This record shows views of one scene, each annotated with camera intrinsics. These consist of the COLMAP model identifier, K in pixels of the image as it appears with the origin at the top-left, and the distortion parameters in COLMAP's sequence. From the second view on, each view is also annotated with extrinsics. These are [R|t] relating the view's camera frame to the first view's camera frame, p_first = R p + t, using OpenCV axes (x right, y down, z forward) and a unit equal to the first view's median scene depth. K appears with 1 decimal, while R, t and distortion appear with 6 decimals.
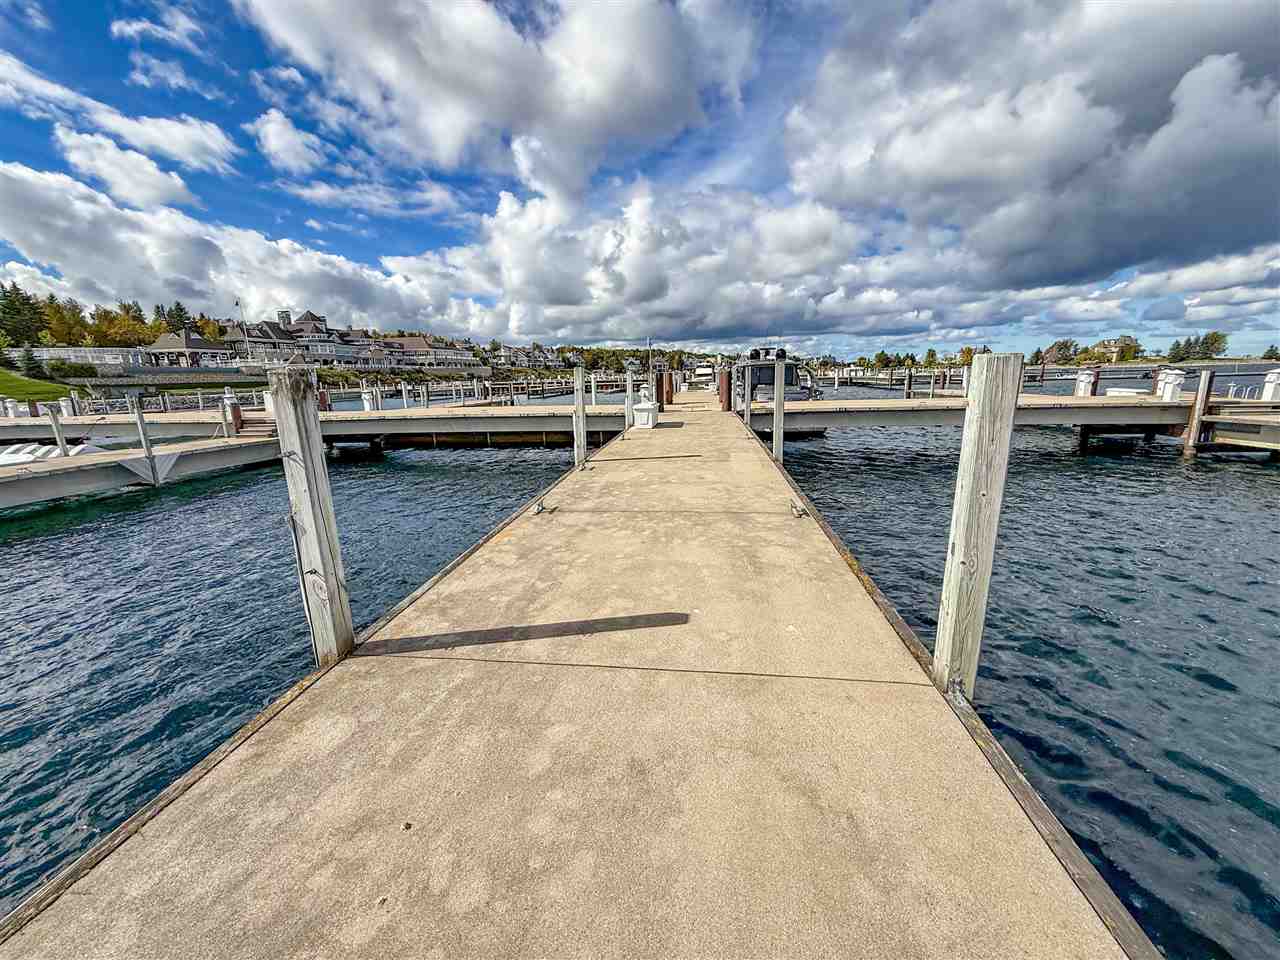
lens RADIAL K [[509.6, 0, 641.2], [0, 509.6, 487.0], [0, 0, 1]] dist [-0.000941, -0.000260]
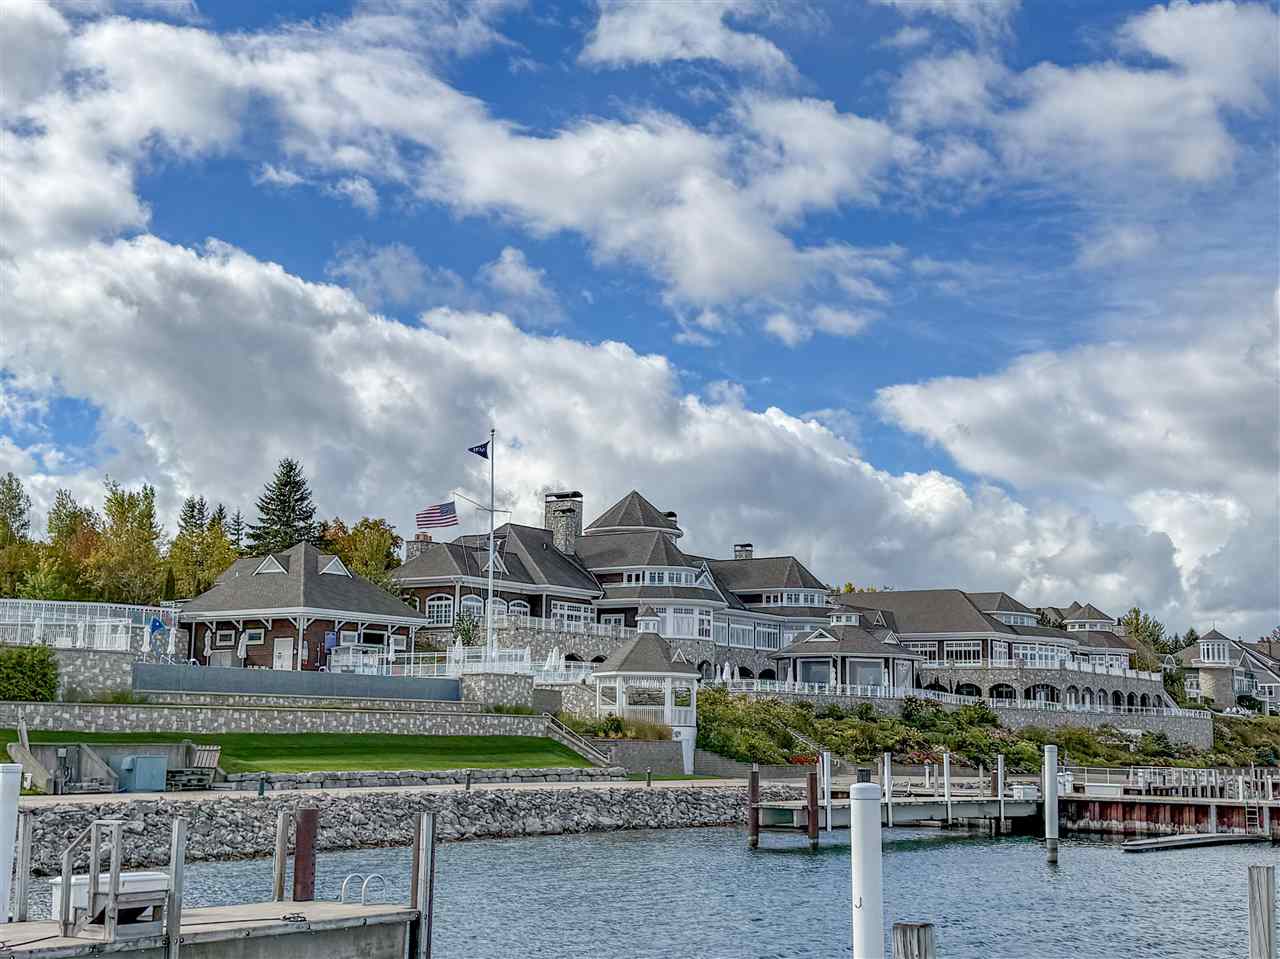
lens RADIAL K [[1803.7, 0, 640.2], [0, 1803.7, 479.4], [0, 0, 1]] dist [0.159655, 0.000000]
pose [[0.891001, -0.025552, -0.453281, -0.274245], [-0.135057, 0.938297, -0.318370, -0.048009], [0.433447, 0.344887, 0.832572, 0.231274]]
